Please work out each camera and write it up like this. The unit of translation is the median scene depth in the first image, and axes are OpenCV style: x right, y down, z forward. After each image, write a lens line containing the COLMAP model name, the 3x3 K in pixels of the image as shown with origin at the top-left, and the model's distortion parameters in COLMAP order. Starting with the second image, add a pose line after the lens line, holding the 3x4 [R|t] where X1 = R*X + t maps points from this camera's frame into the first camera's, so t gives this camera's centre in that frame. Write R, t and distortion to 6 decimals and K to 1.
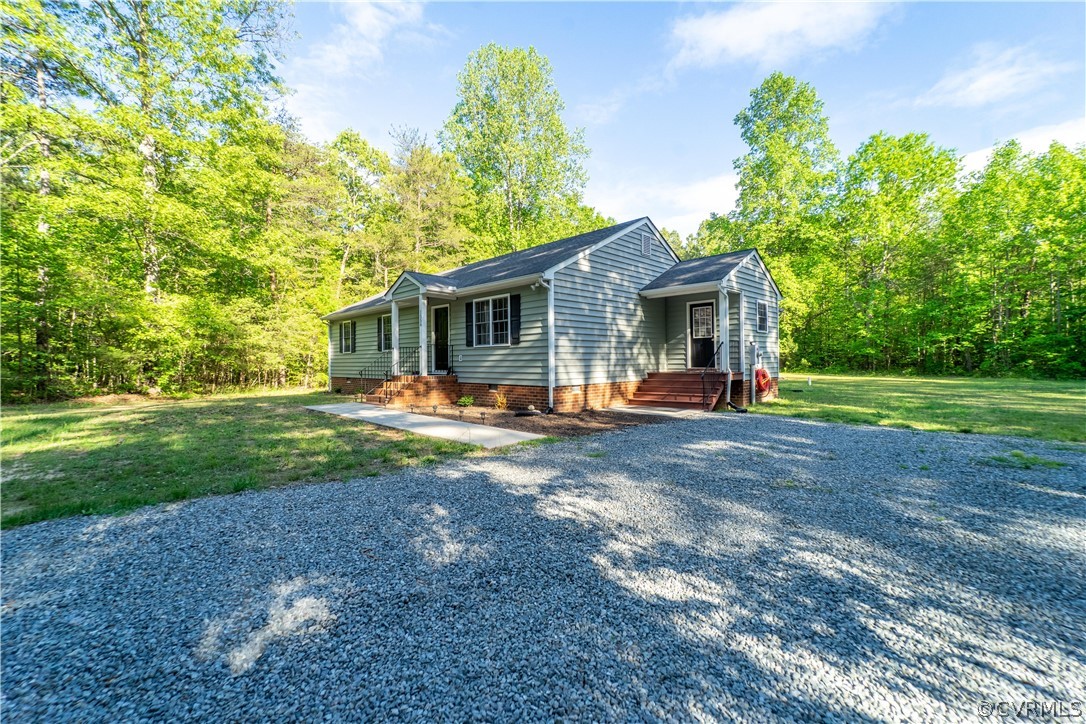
lens RADIAL K [[437.3, 0, 529.0], [0, 437.3, 366.1], [0, 0, 1]] dist [0.004044, -0.001580]
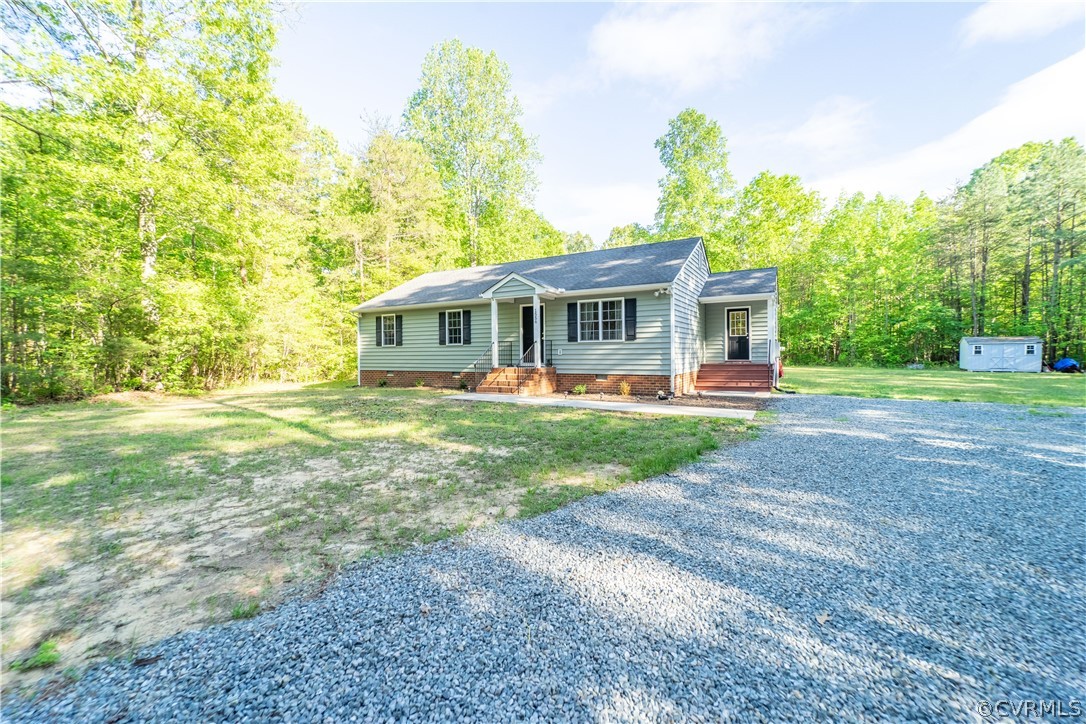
lens RADIAL K [[437.3, 0, 532.0], [0, 437.3, 360.6], [0, 0, 1]] dist [0.004044, -0.001580]
pose [[0.964615, -0.003732, 0.263635, -0.507887], [0.003210, 0.999992, 0.002411, 0.001255], [-0.263642, -0.001479, 0.964619, -0.065059]]
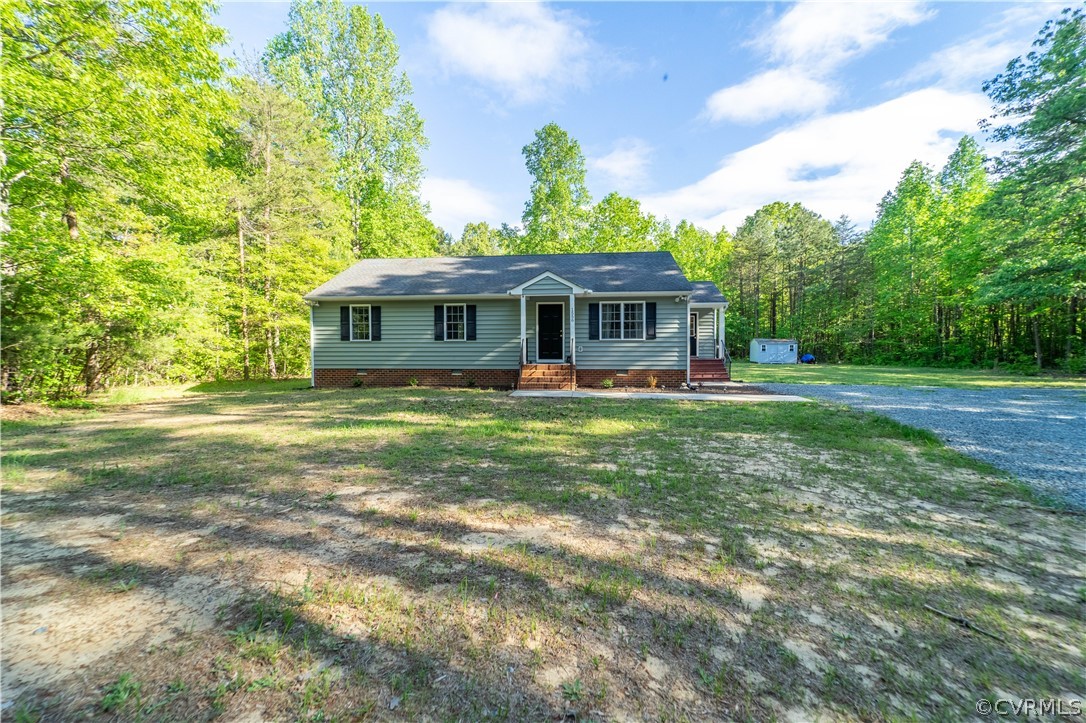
lens RADIAL K [[437.3, 0, 535.8], [0, 437.3, 363.1], [0, 0, 1]] dist [0.004044, -0.001580]
pose [[0.770571, -0.016191, 0.637149, -0.984409], [0.004128, 0.999783, 0.020414, -0.004423], [-0.637341, -0.013100, 0.770470, 0.153045]]
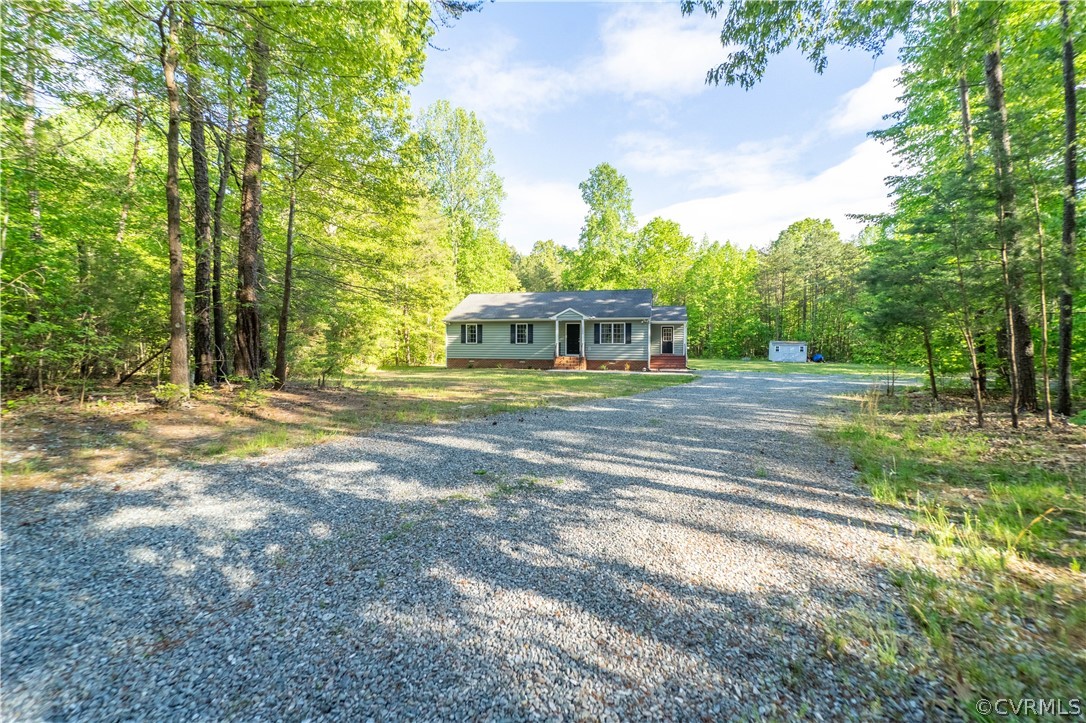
lens RADIAL K [[437.3, 0, 537.8], [0, 437.3, 363.1], [0, 0, 1]] dist [0.004044, -0.001580]
pose [[0.858733, -0.007839, 0.512363, -1.445821], [-0.004693, 0.999721, 0.023161, 0.004535], [-0.512402, -0.022294, 0.858456, -0.709553]]
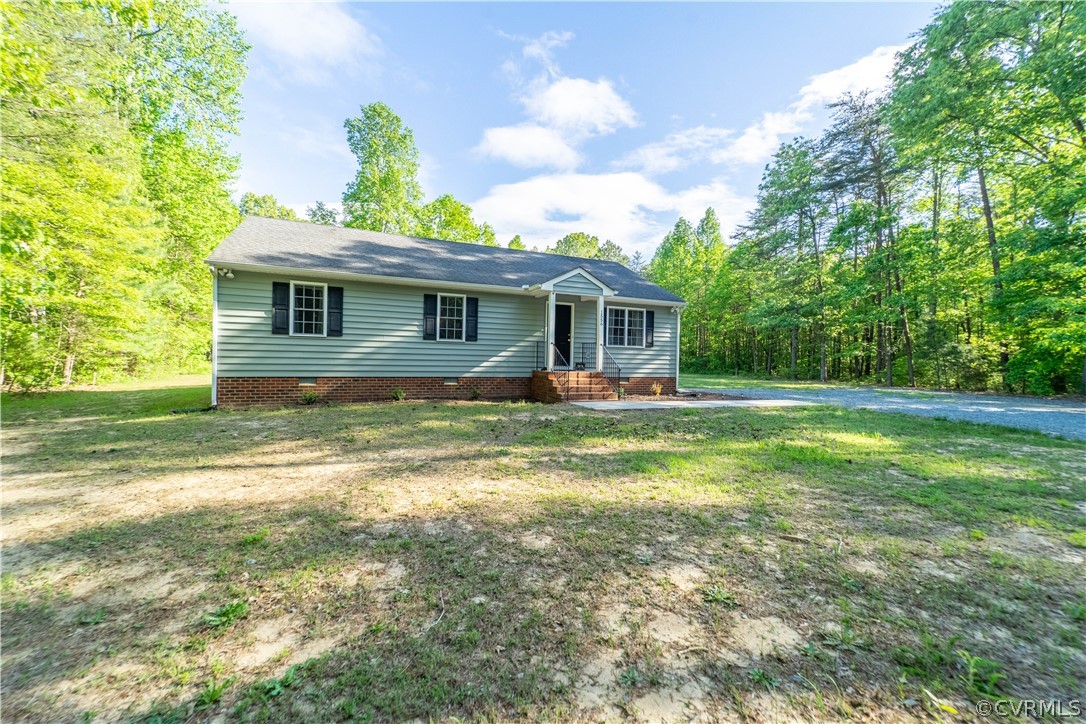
lens RADIAL K [[437.3, 0, 542.7], [0, 437.3, 357.5], [0, 0, 1]] dist [0.004044, -0.001580]
pose [[0.338850, 0.013695, 0.940741, -1.205703], [-0.011866, 0.999877, -0.010282, 0.000446], [-0.940765, -0.007679, 0.338971, 0.714163]]
